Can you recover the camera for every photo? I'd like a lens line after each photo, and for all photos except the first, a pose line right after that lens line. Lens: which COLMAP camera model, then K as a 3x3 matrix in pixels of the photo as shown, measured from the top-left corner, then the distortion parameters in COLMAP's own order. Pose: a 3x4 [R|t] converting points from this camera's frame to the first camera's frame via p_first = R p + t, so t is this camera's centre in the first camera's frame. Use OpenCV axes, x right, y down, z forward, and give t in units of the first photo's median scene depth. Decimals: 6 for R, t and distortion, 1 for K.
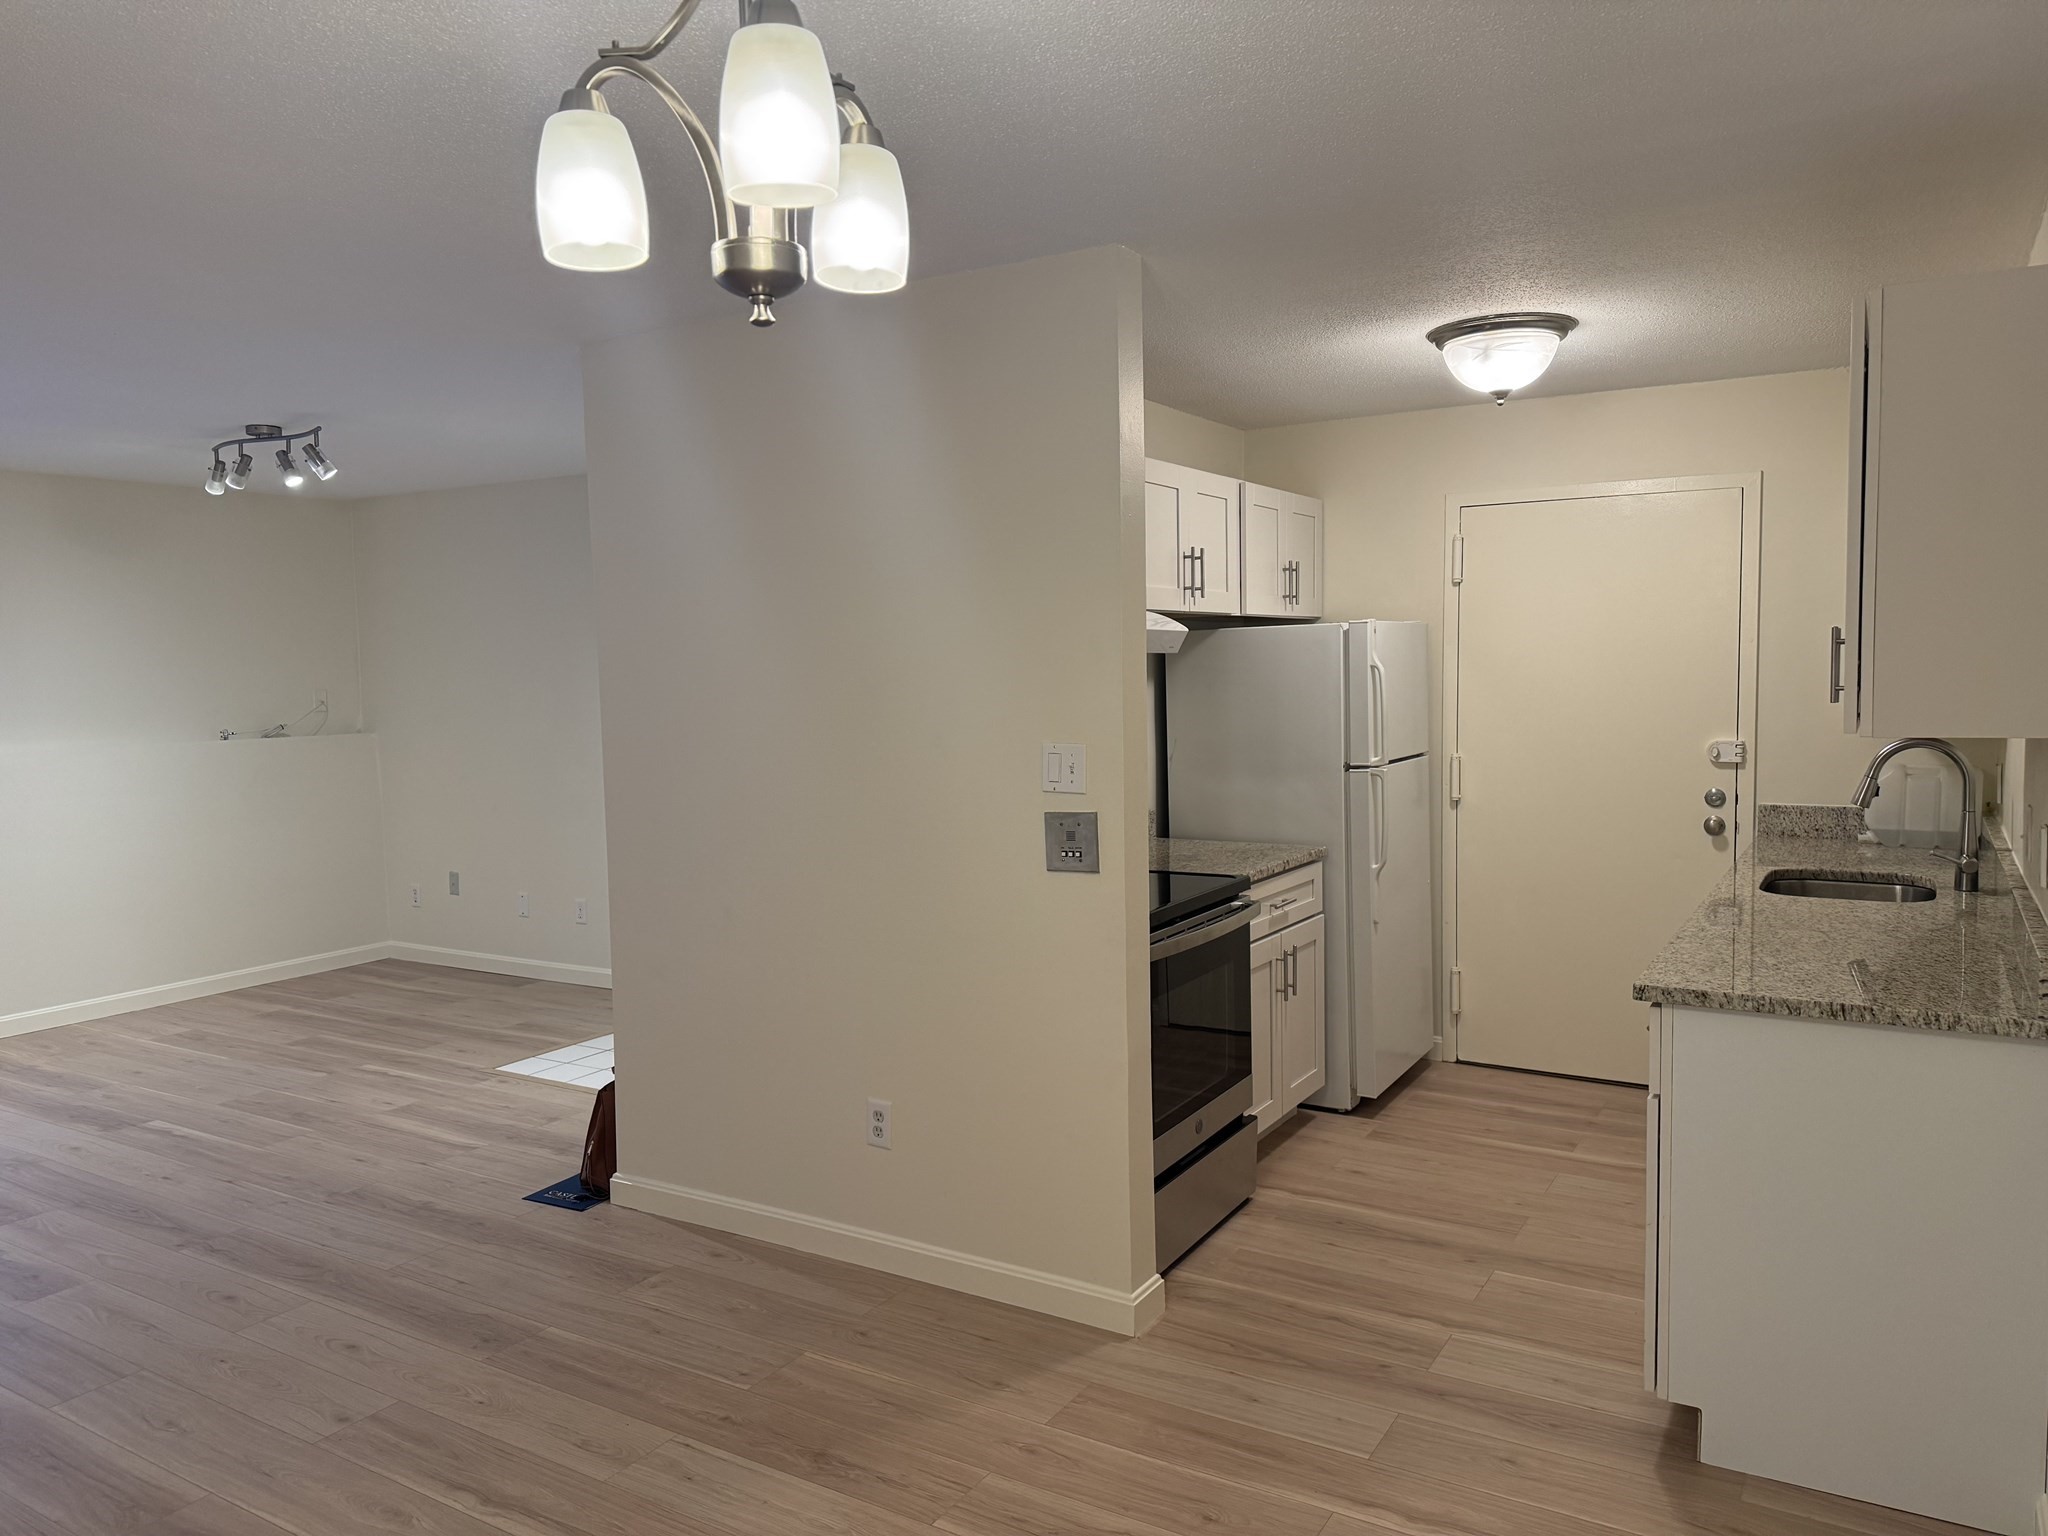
lens RADIAL K [[1440.3, 0, 1021.0], [0, 1440.3, 777.0], [0, 0, 1]] dist [0.059136, -0.063108]
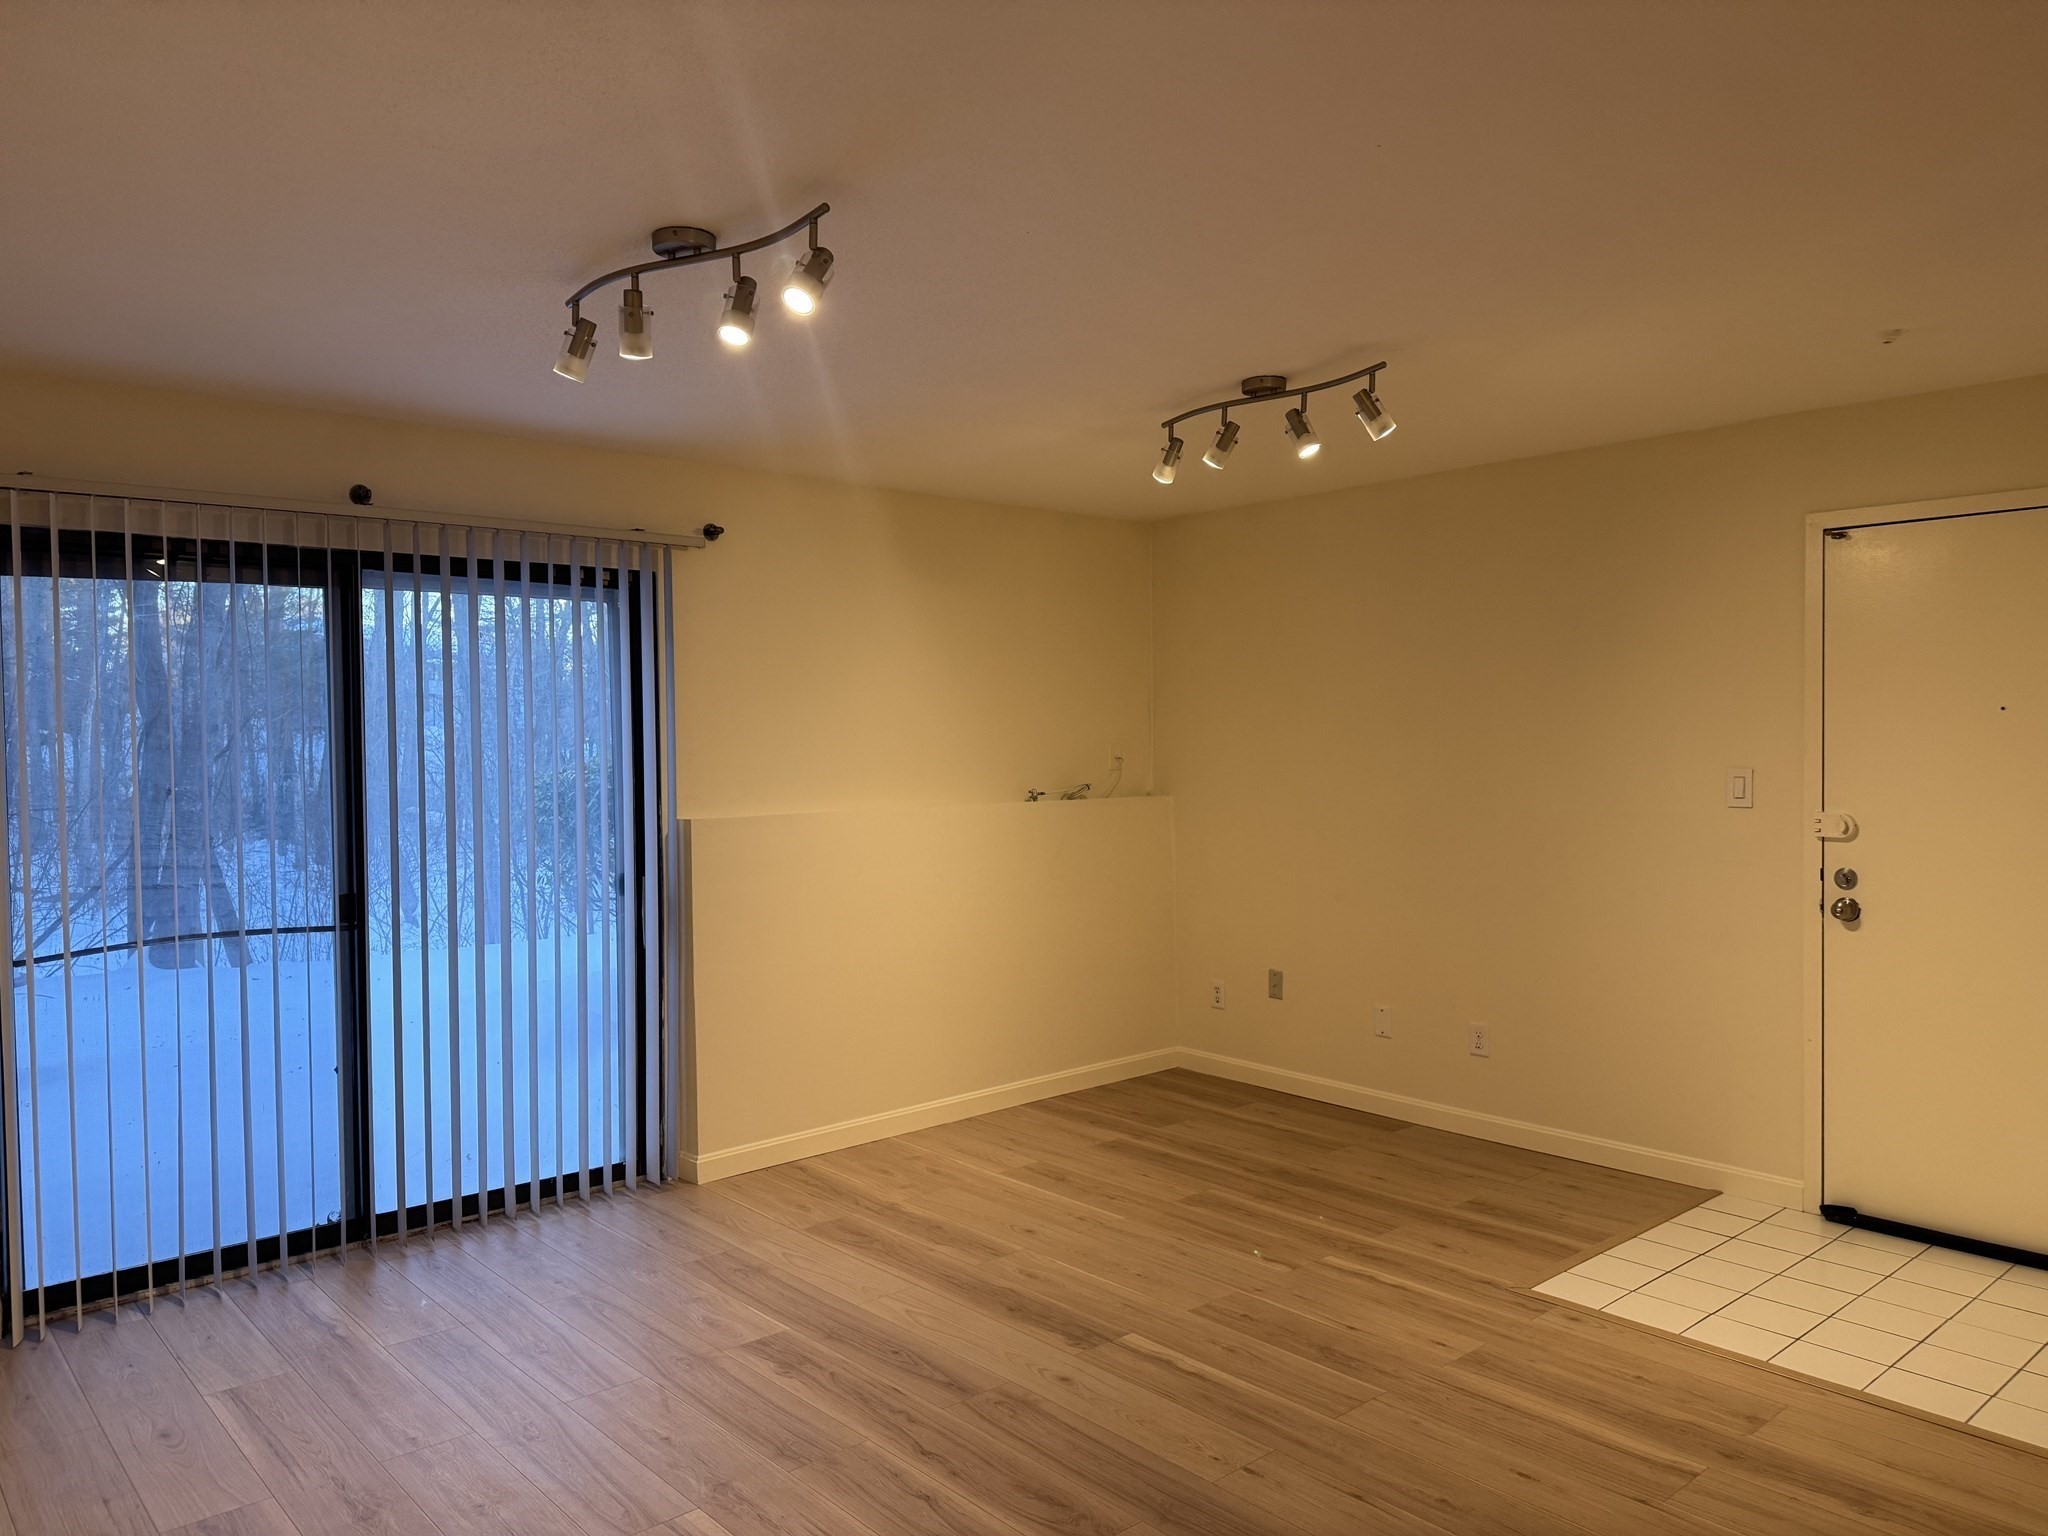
lens RADIAL K [[1440.3, 0, 1018.4], [0, 1440.3, 784.6], [0, 0, 1]] dist [0.059136, -0.063108]
pose [[0.955173, 0.015649, -0.295634, -0.535435], [-0.027031, 0.999041, -0.034454, -0.010708], [0.294812, 0.040901, 0.954680, 0.353030]]
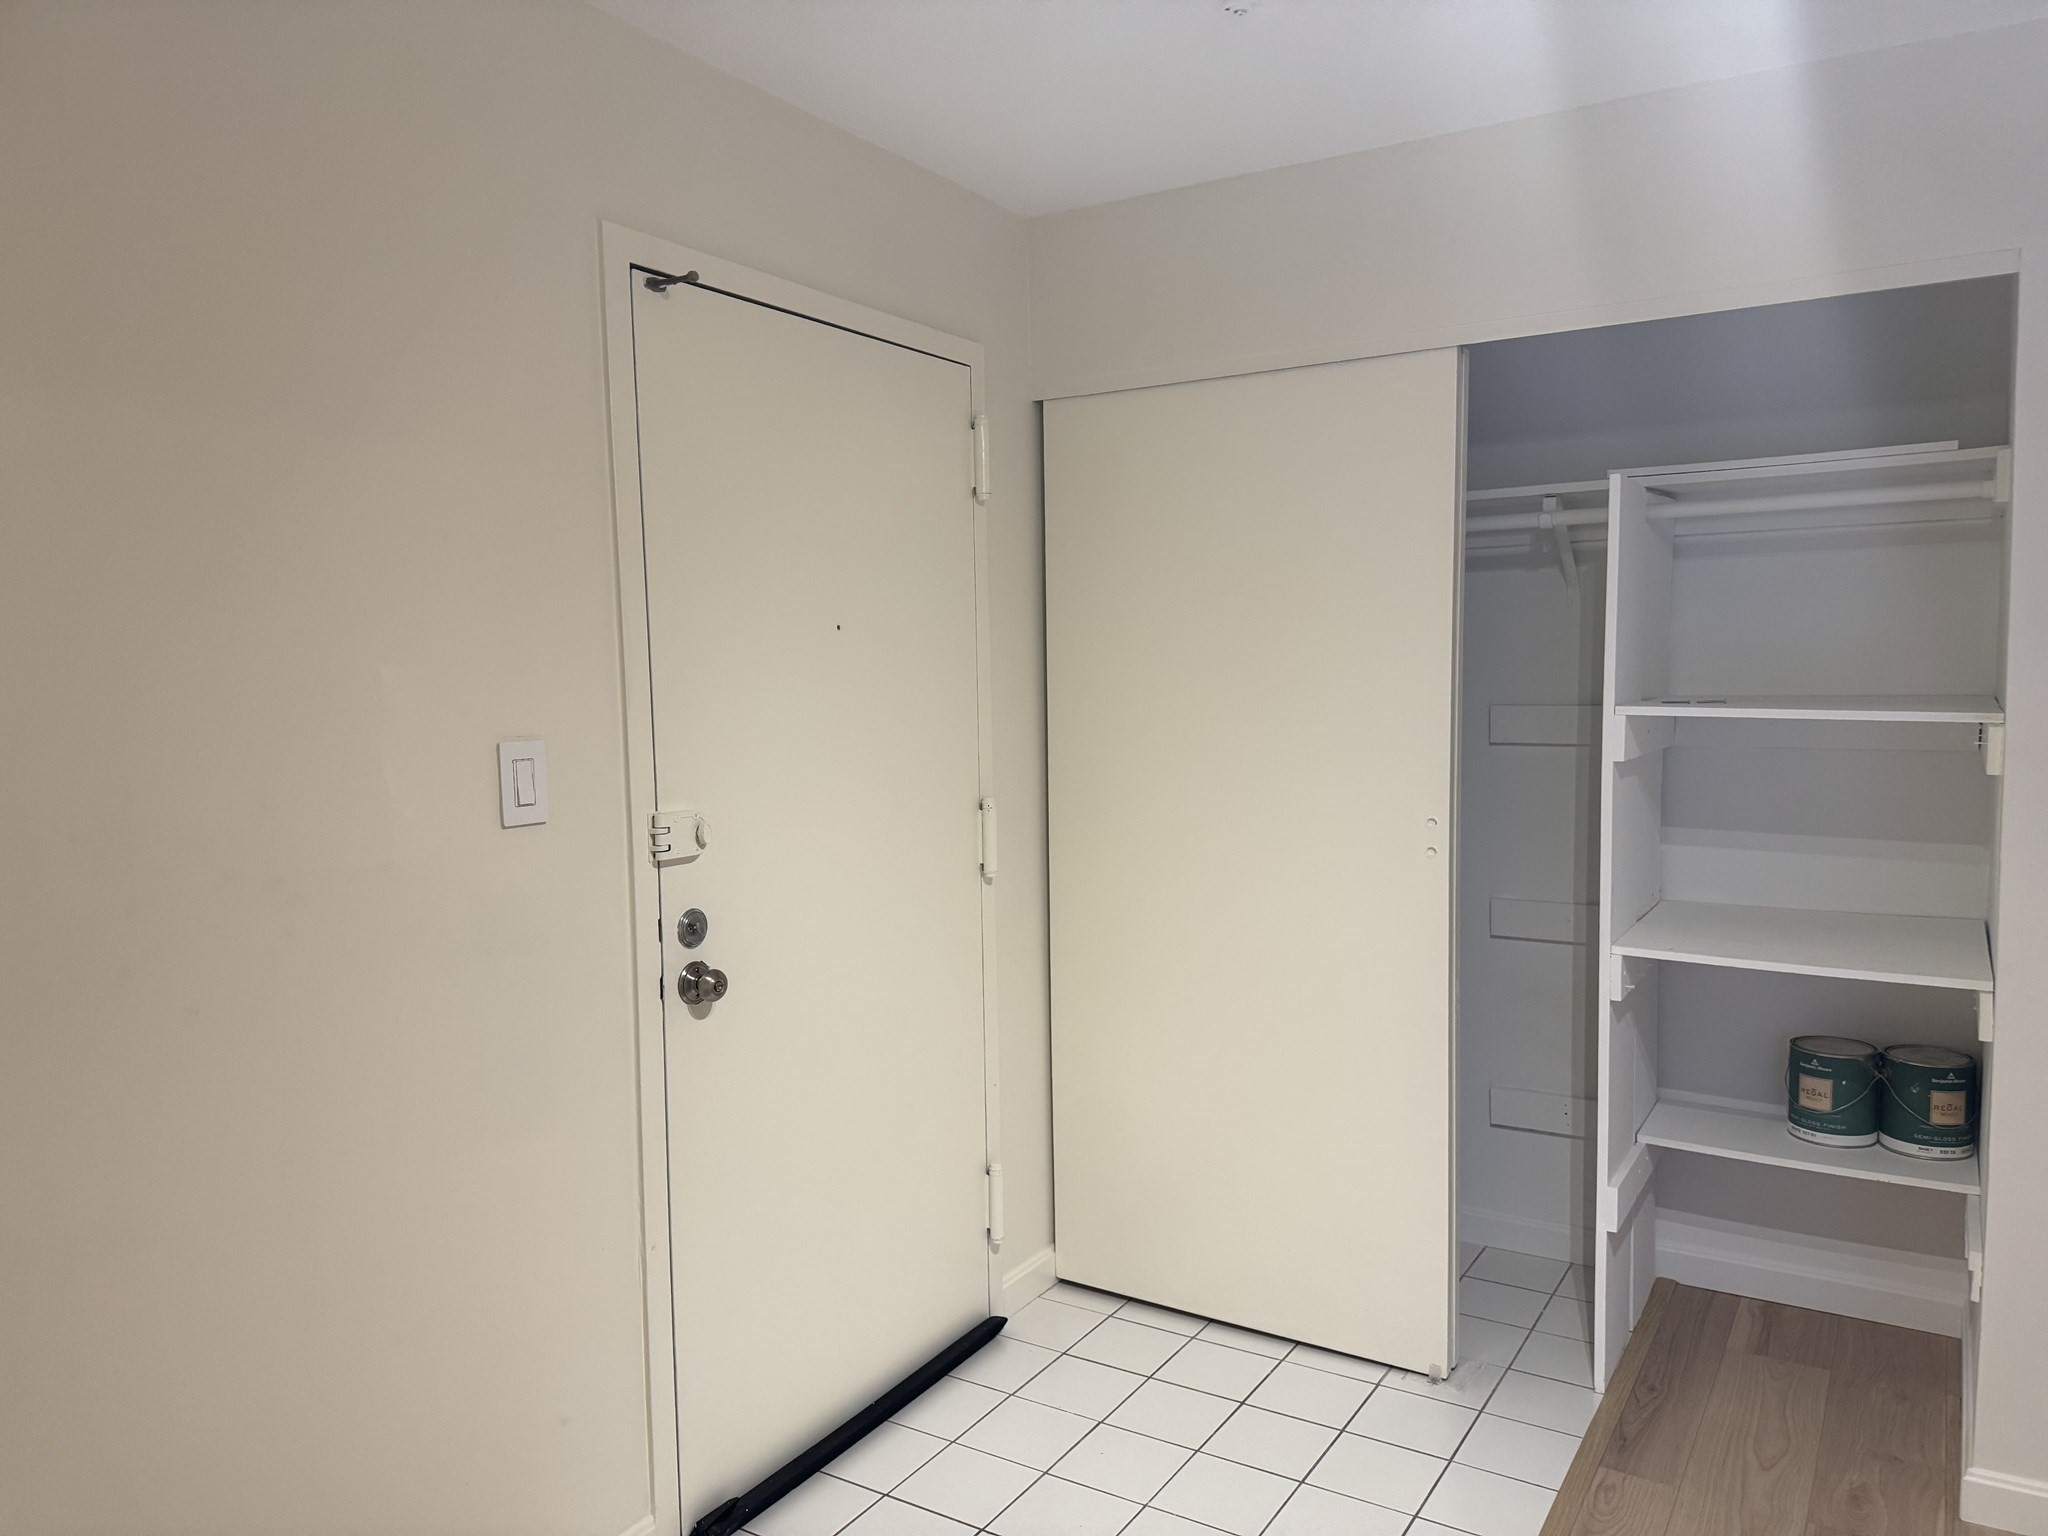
lens RADIAL K [[1440.3, 0, 1024.1], [0, 1440.3, 767.7], [0, 0, 1]] dist [0.059136, -0.063108]
pose [[0.024487, -0.070346, 0.997222, -0.839892], [0.087193, 0.993870, 0.067968, -0.085987], [-0.995890, 0.085287, 0.030471, 1.377375]]
